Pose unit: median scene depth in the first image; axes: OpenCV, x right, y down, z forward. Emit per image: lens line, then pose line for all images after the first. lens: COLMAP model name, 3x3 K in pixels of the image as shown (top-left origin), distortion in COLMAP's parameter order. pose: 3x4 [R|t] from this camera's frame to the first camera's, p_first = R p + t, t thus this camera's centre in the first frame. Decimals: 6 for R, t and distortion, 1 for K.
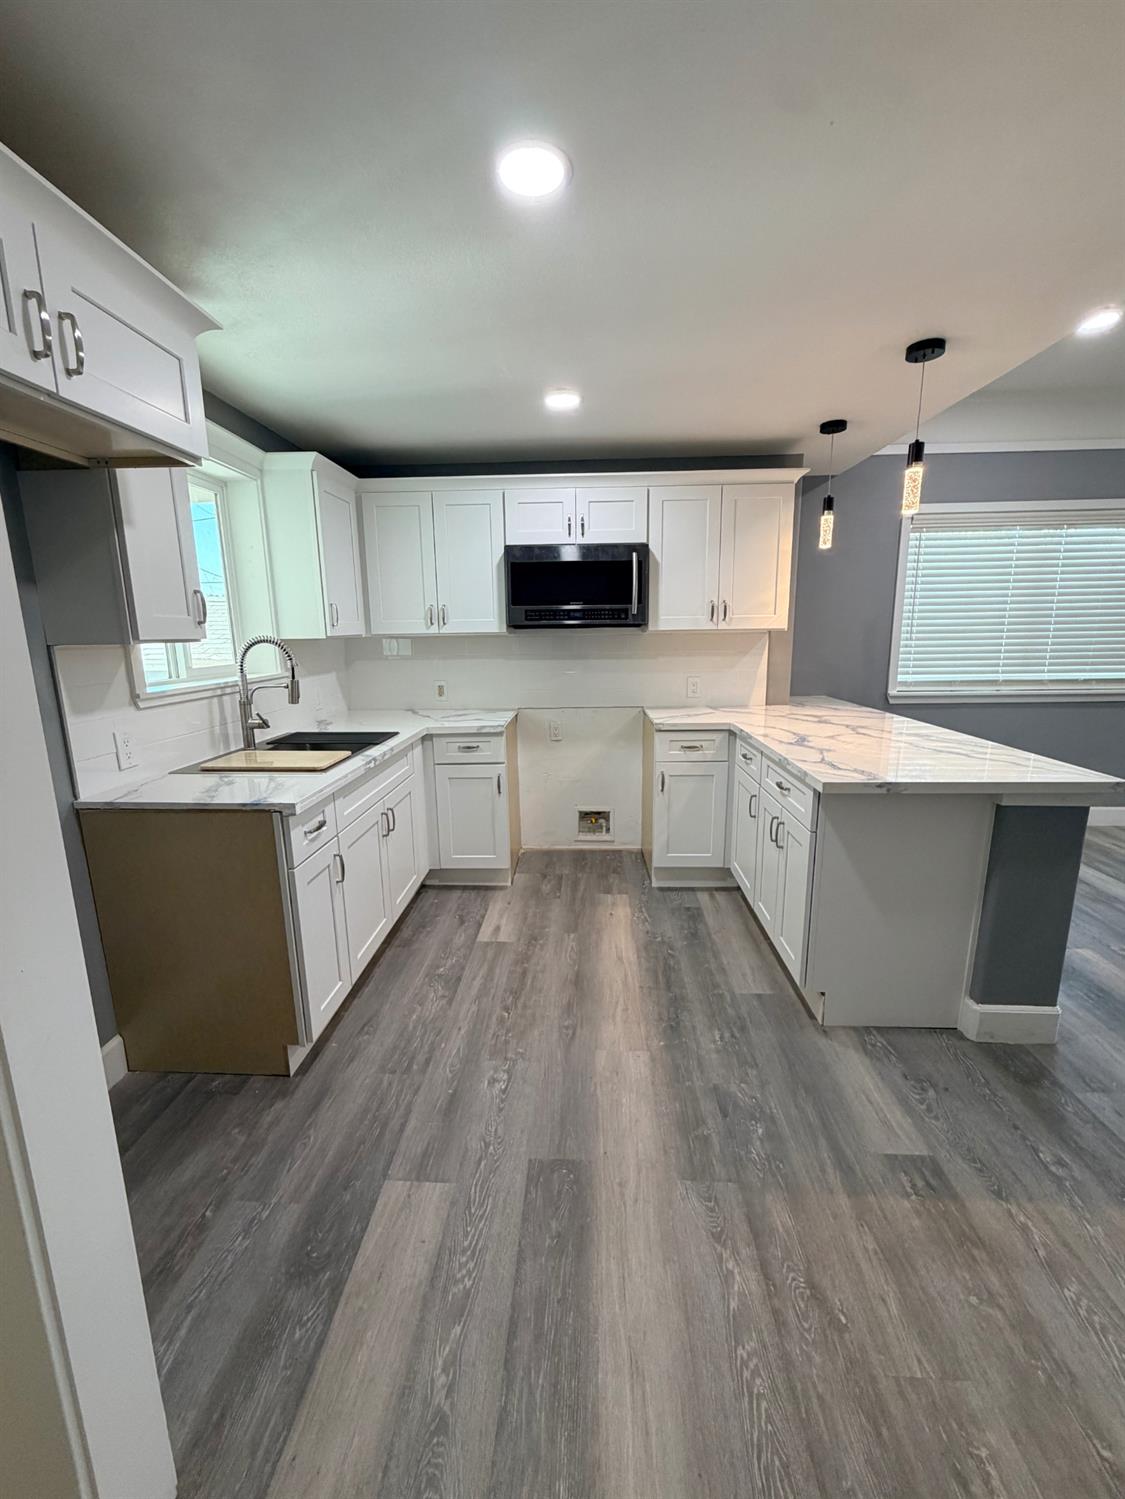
lens RADIAL K [[601.3, 0, 568.9], [0, 601.3, 742.9], [0, 0, 1]] dist [0.000789, 0.000409]
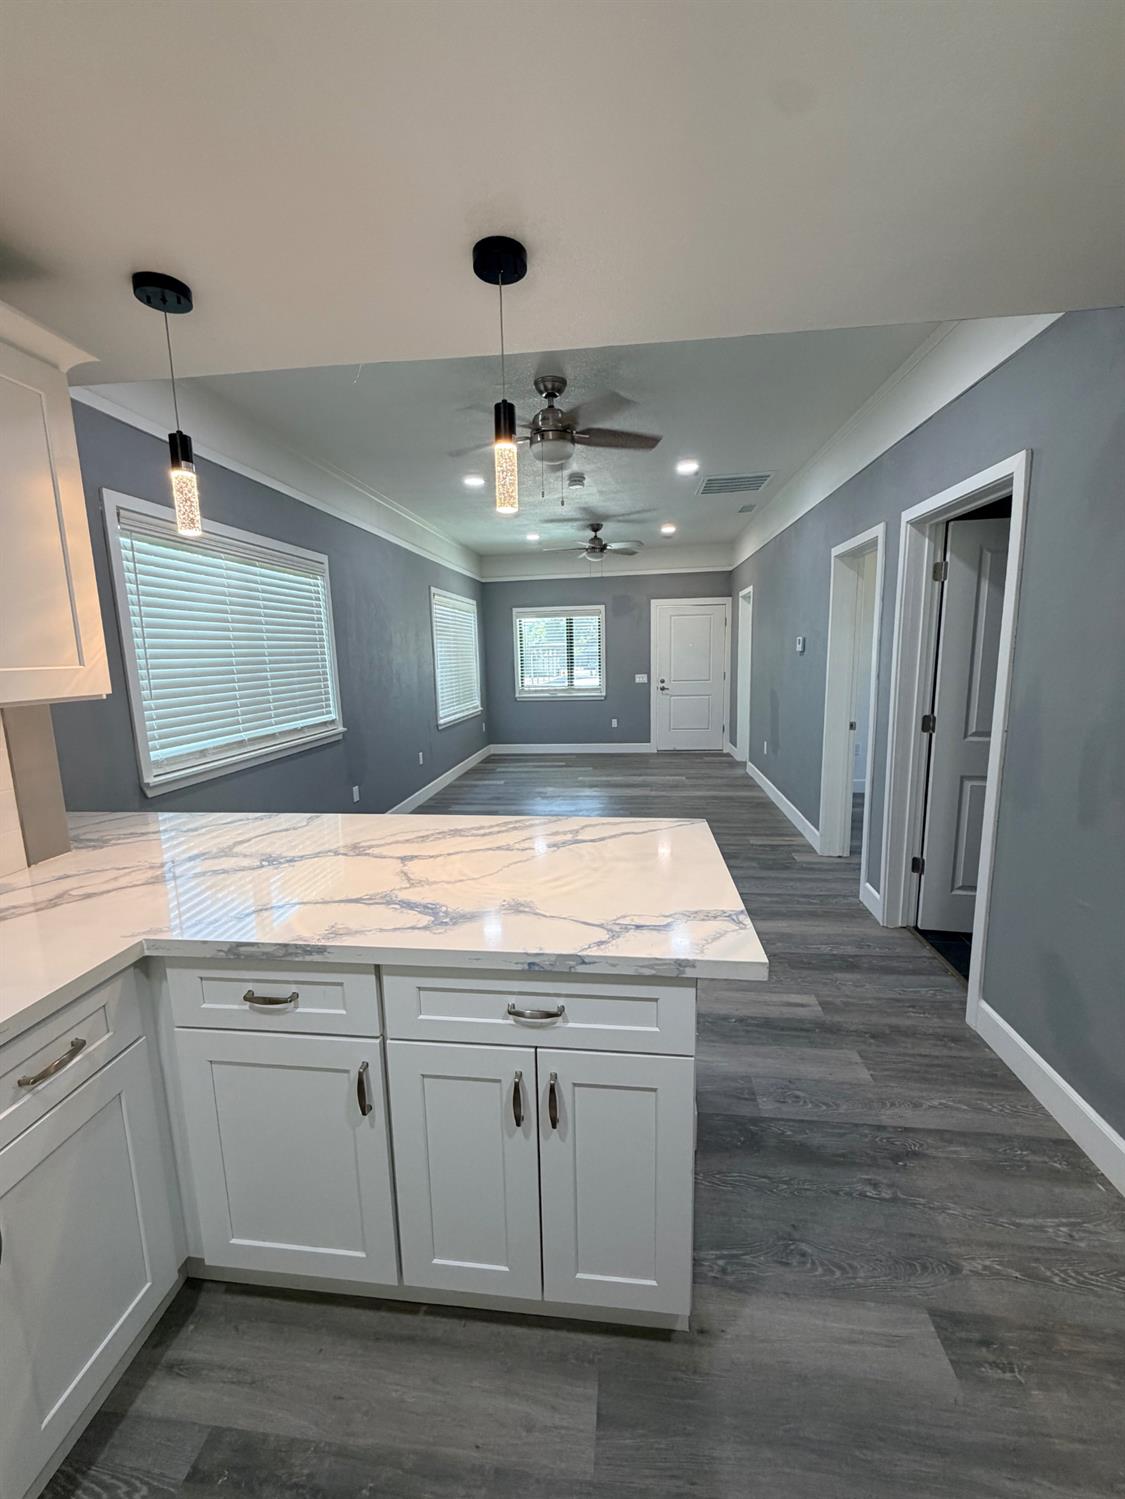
lens RADIAL K [[591.0, 0, 562.5], [0, 591.0, 749.5], [0, 0, 1]] dist [-0.000464, -0.000057]
pose [[0.077102, -0.146056, 0.986267, -0.100330], [0.199650, 0.971438, 0.128252, -0.212186], [-0.976829, 0.187020, 0.104060, 0.963986]]
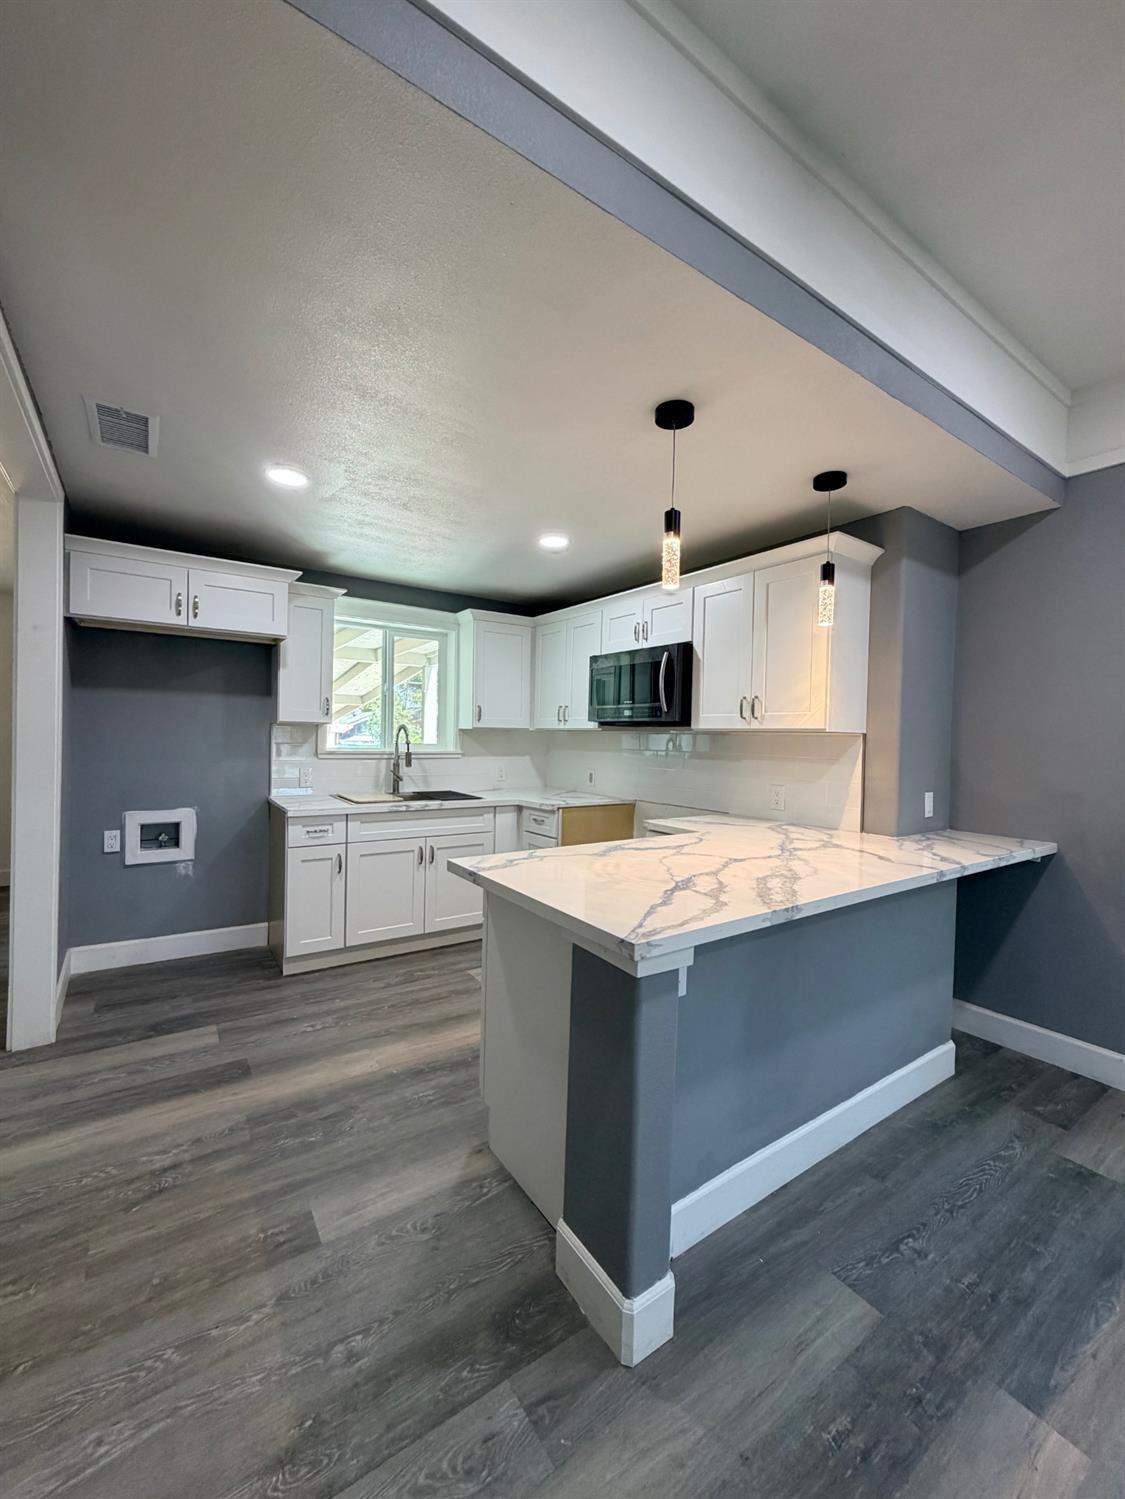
lens RADIAL K [[598.7, 0, 563.8], [0, 598.7, 747.1], [0, 0, 1]] dist [-0.000345, -0.000035]
pose [[0.598668, 0.039733, -0.800011, 1.202178], [-0.177540, 0.980508, -0.084160, -0.066286], [0.781074, 0.192418, 0.594053, 0.441367]]
